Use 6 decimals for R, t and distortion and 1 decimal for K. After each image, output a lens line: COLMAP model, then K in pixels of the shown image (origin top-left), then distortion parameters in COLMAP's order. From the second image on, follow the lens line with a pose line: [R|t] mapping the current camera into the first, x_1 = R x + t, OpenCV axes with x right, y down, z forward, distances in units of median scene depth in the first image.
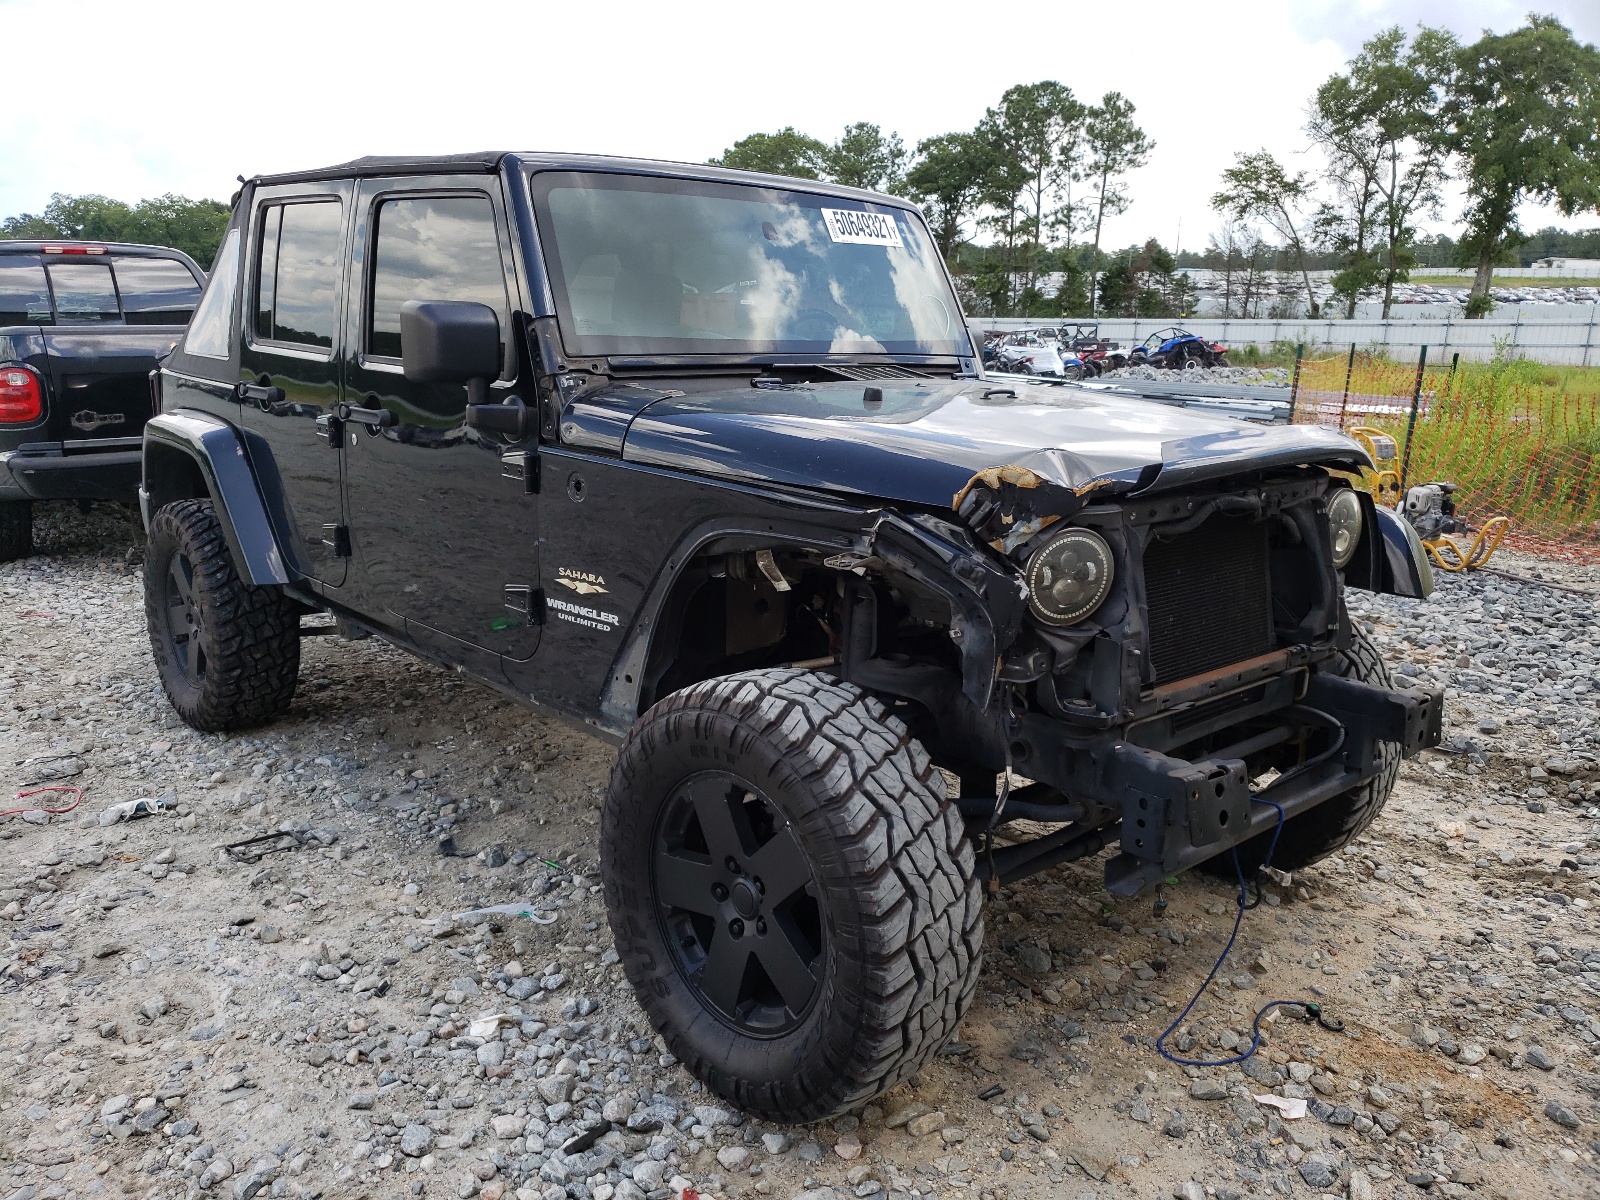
lens RADIAL K [[1289.3, 0, 800.0], [0, 1289.3, 600.0], [0, 0, 1]] dist [-0.008499, 0.078180]
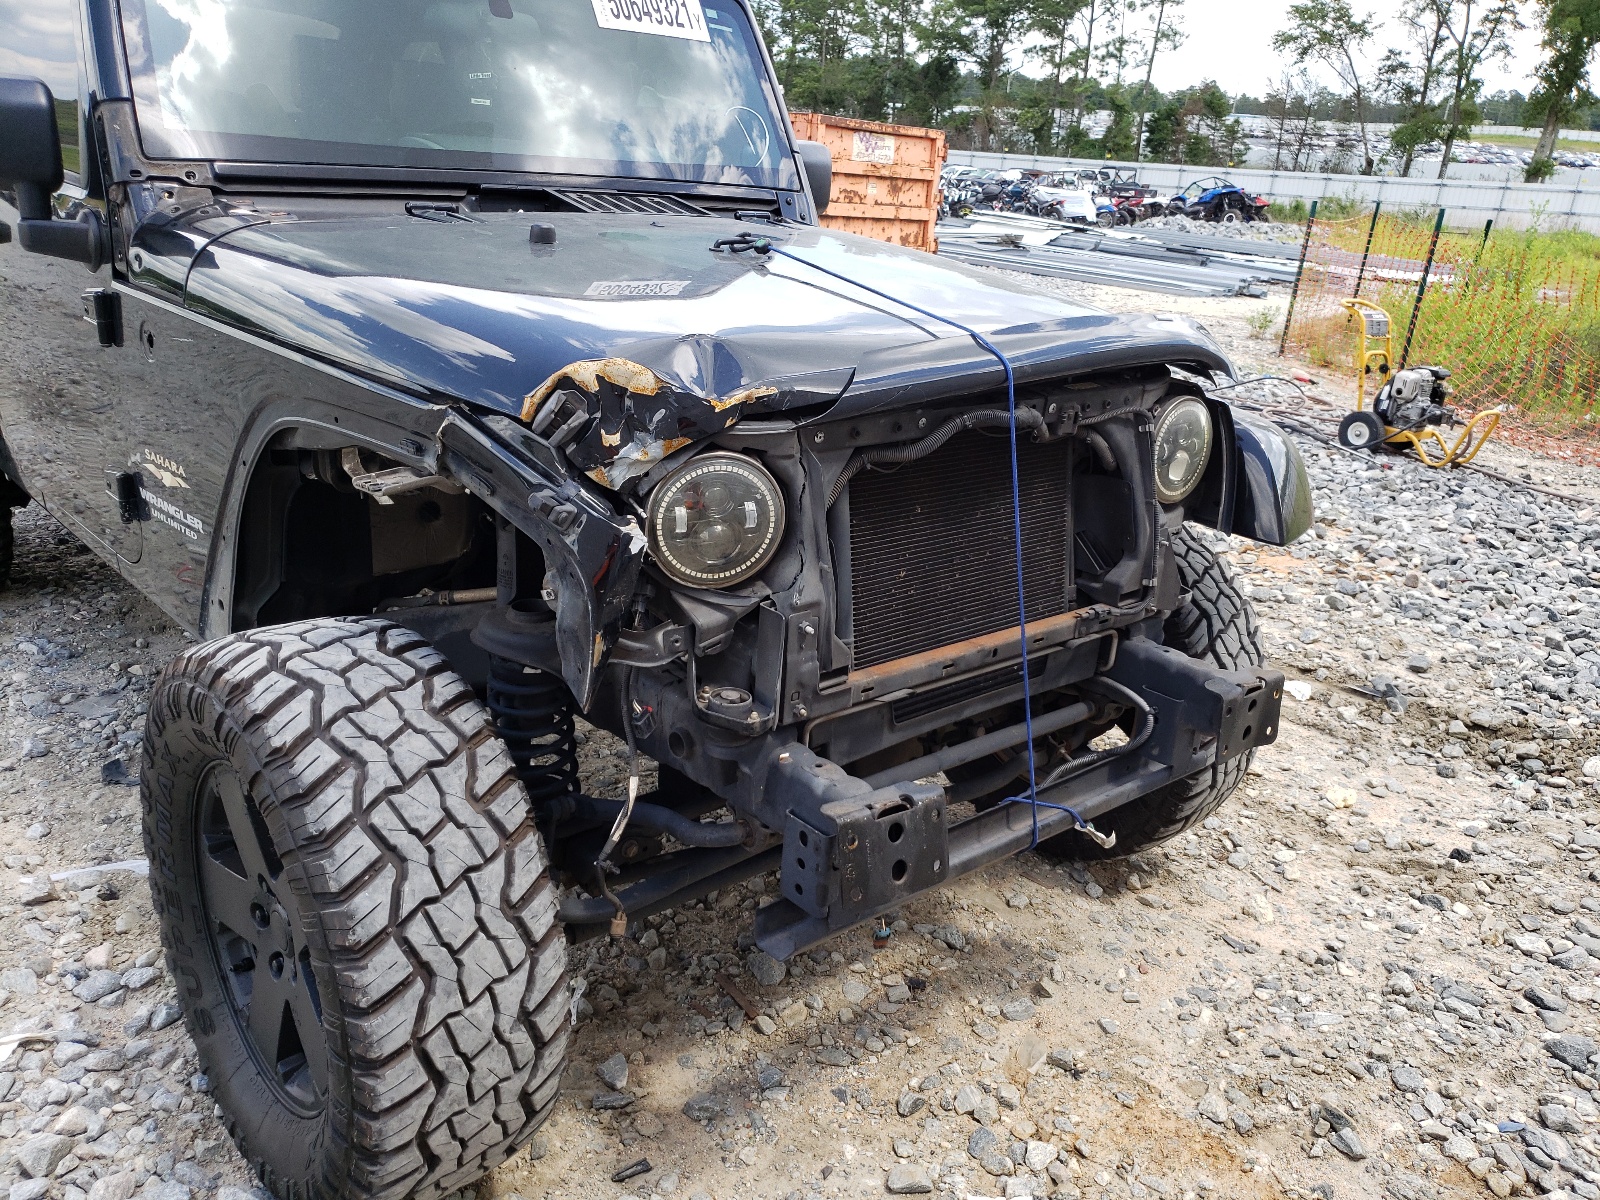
lens RADIAL K [[1278.2, 0, 837.0], [0, 1278.2, 601.1], [0, 0, 1]] dist [-0.024831, 0.081816]
pose [[0.998698, 0.050822, 0.004313, 0.151130], [-0.050960, 0.990707, 0.126104, -0.035851], [0.002136, -0.126160, 0.992008, 0.171776]]
